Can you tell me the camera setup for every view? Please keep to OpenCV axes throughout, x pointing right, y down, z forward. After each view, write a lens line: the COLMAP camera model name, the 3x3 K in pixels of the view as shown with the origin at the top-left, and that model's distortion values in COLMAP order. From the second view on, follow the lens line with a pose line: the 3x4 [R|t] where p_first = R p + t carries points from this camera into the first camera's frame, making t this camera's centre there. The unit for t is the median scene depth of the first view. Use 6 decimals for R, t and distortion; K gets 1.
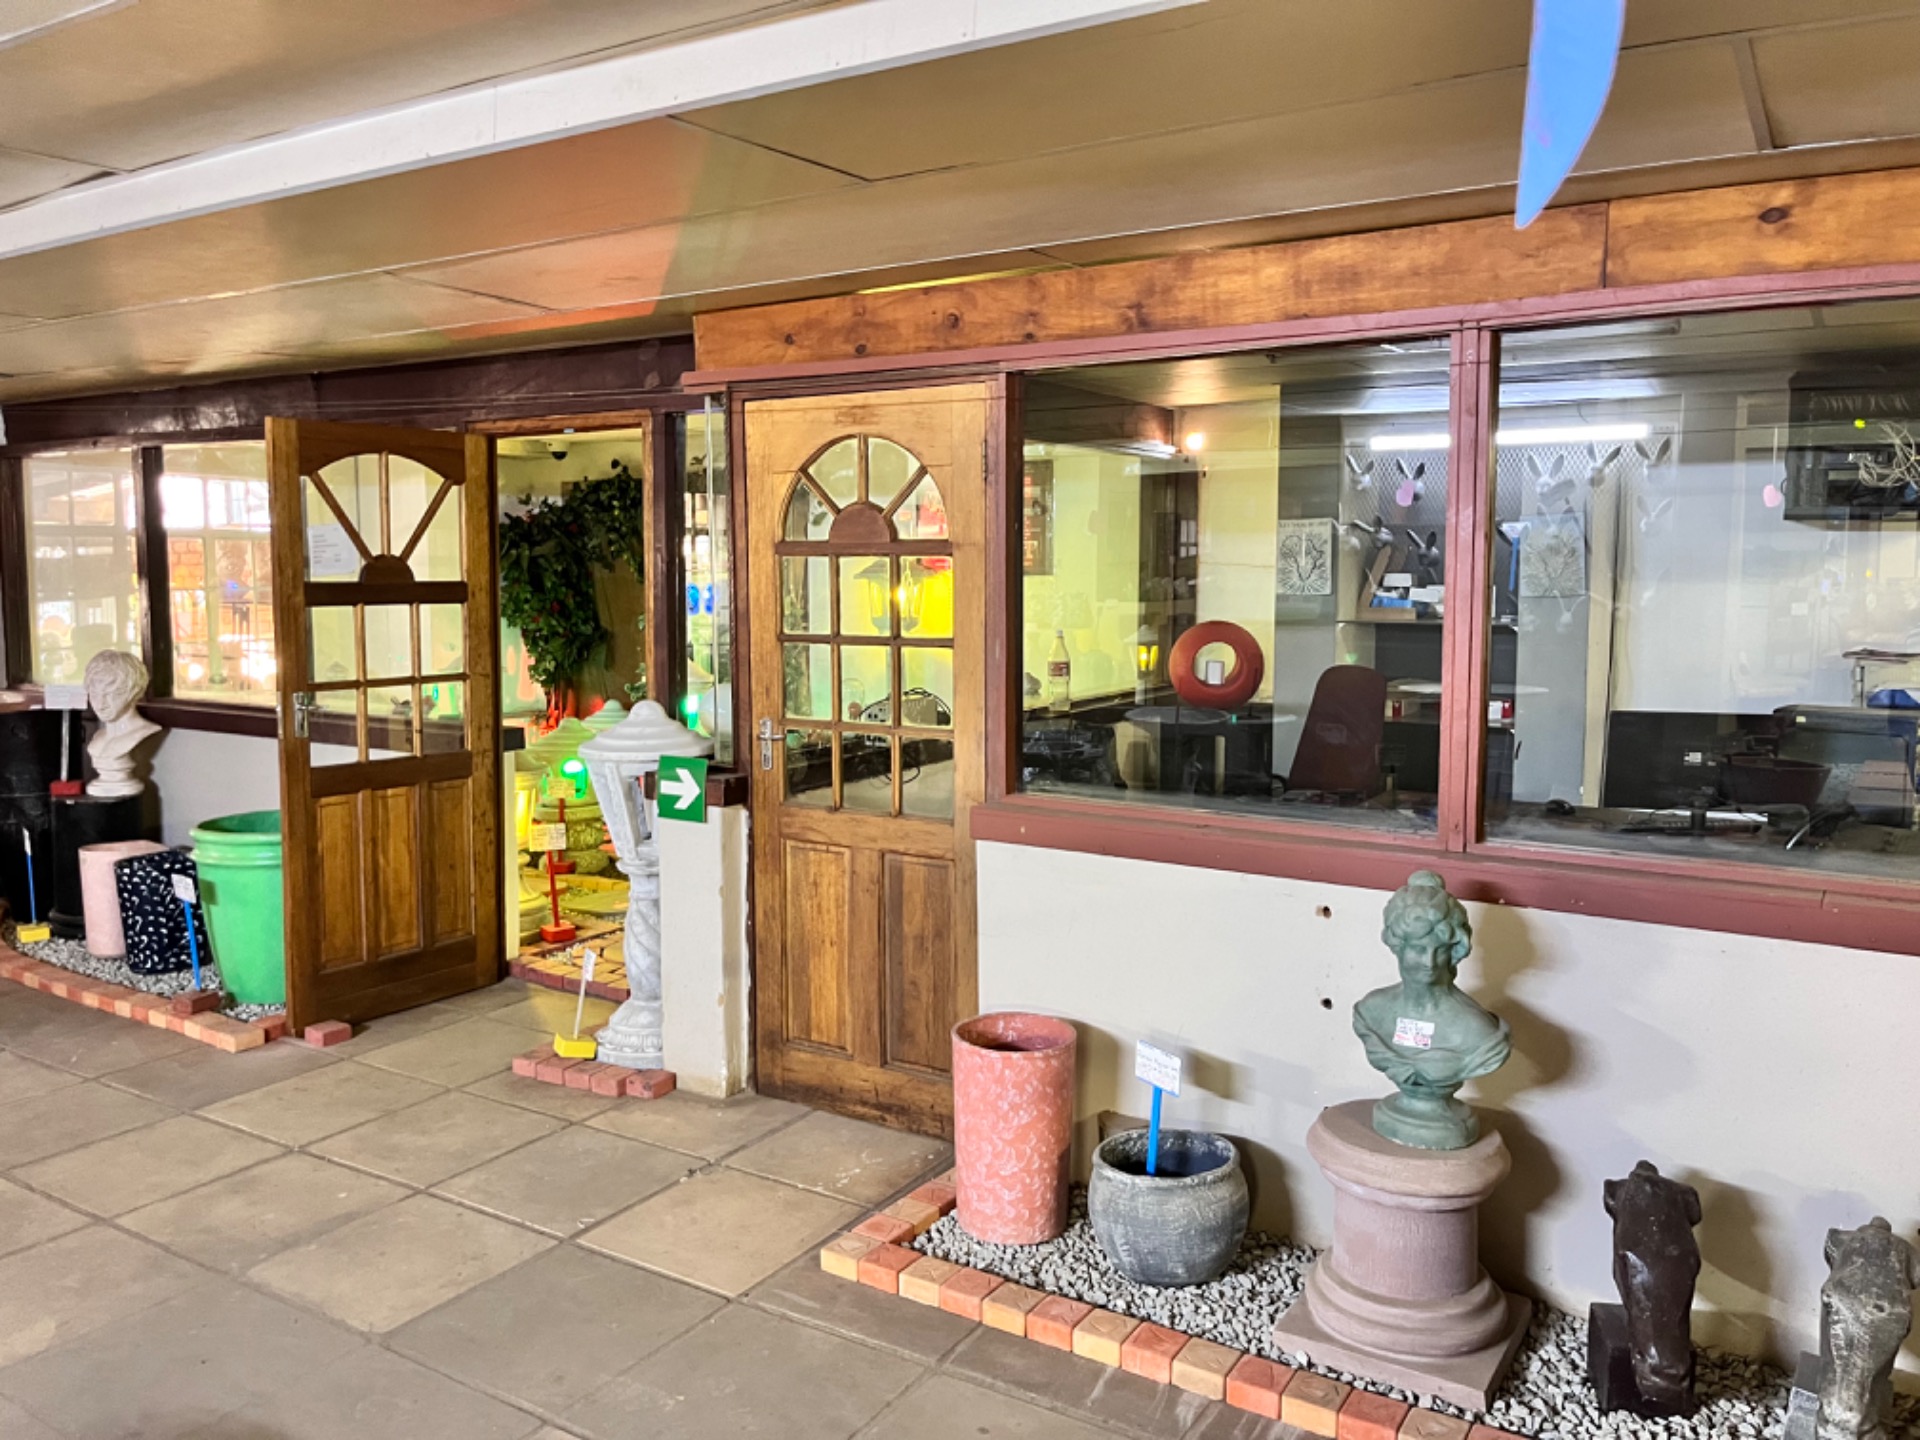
lens RADIAL K [[1438.1, 0, 998.0], [0, 1438.1, 688.3], [0, 0, 1]] dist [0.070374, -0.100806]
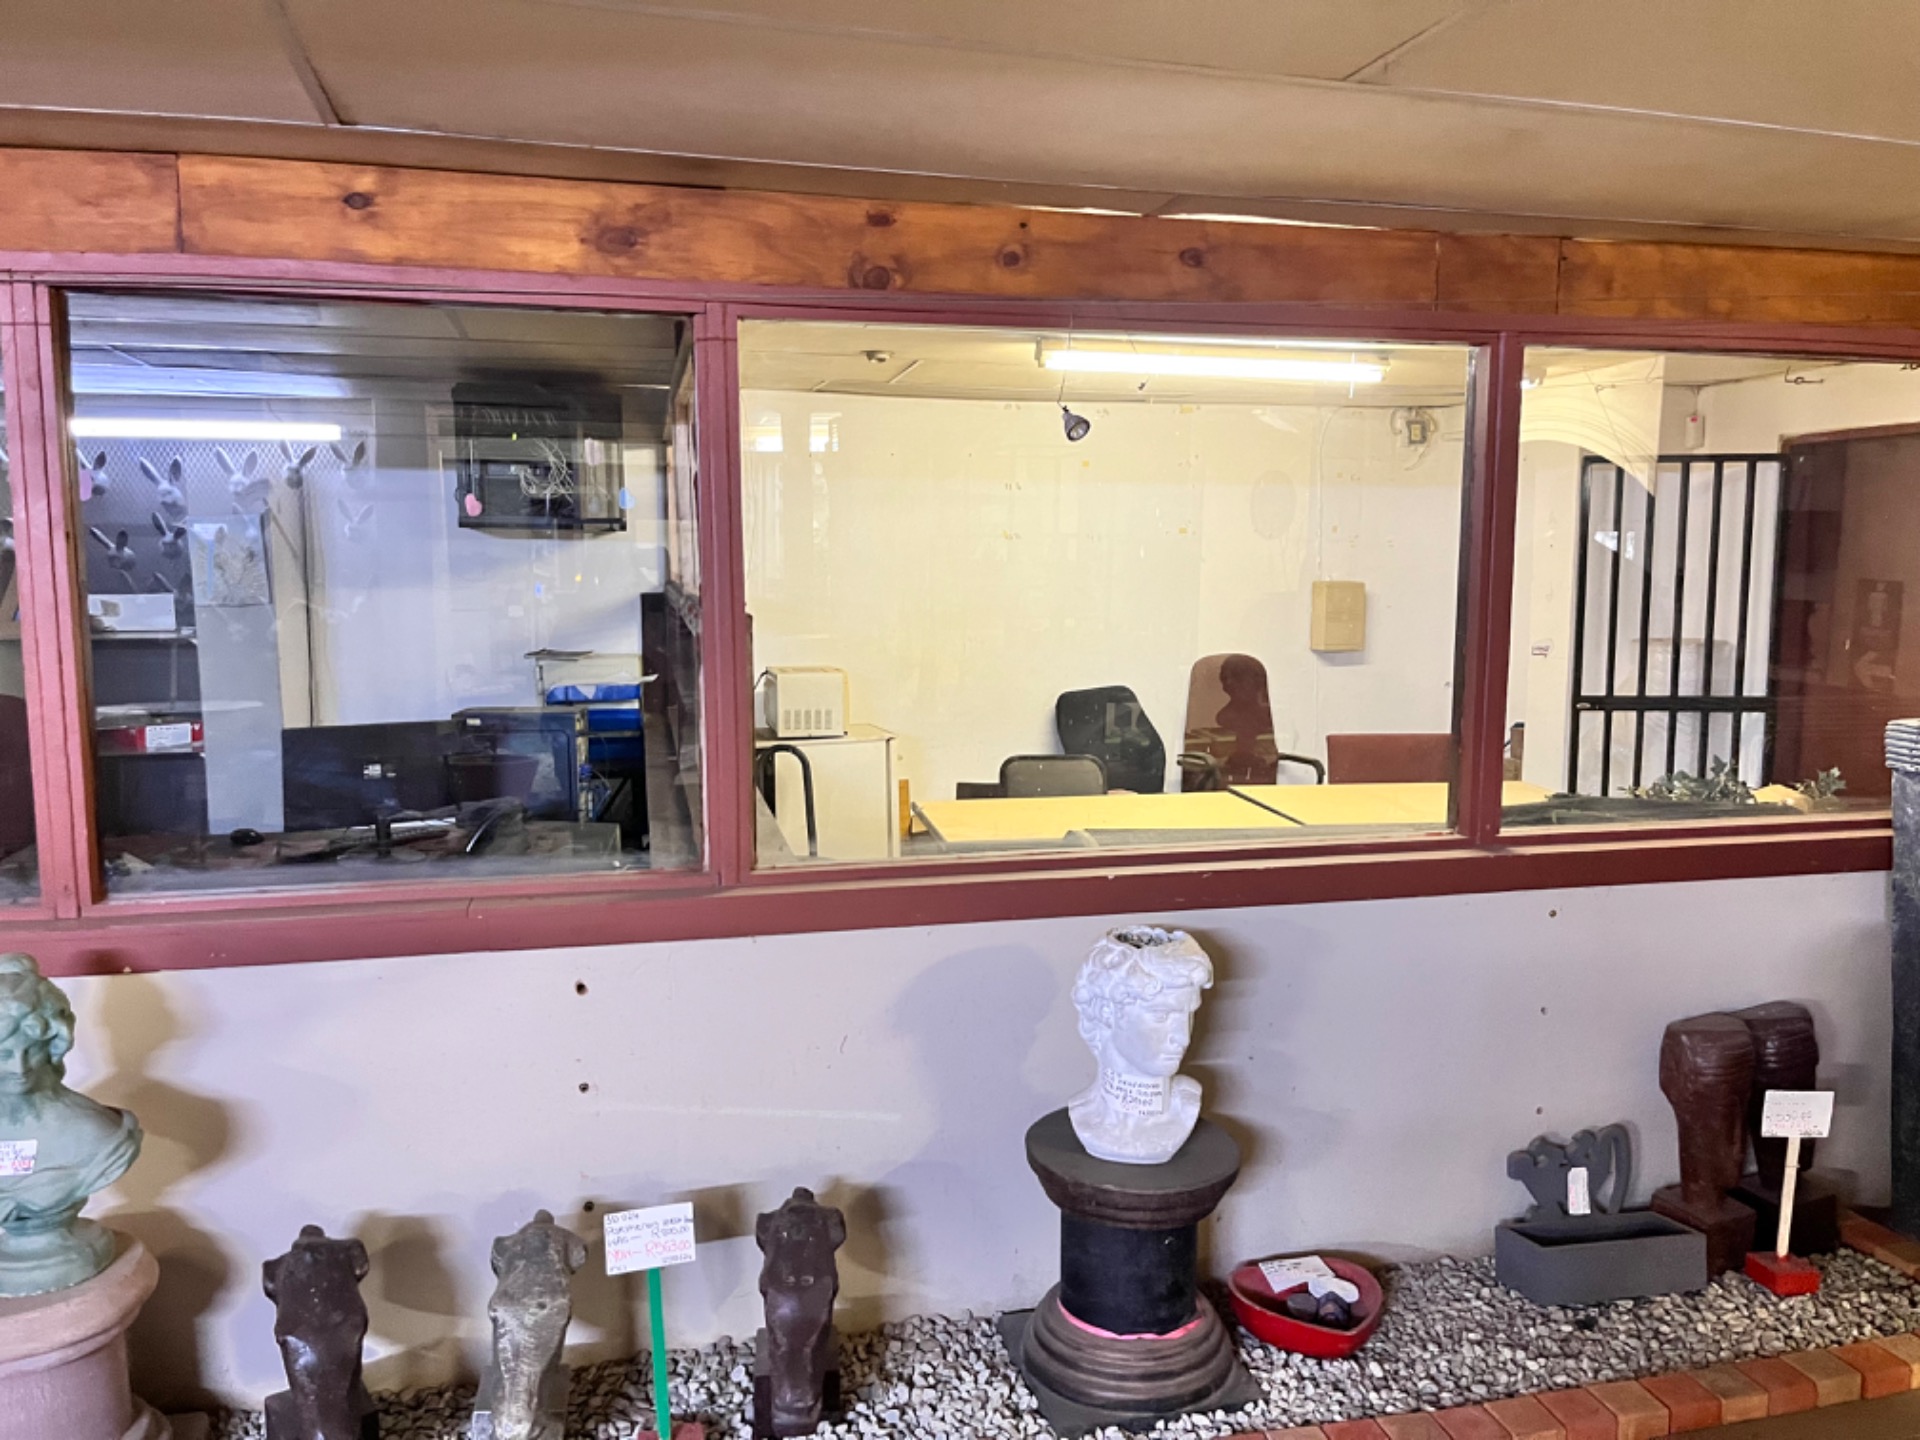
lens RADIAL K [[1438.1, 0, 998.0], [0, 1438.1, 688.3], [0, 0, 1]] dist [0.070374, -0.100806]
pose [[0.684426, -0.060747, 0.726548, 0.095148], [0.063325, 0.997710, 0.023764, -0.004597], [-0.726327, 0.029744, 0.686705, 0.050064]]
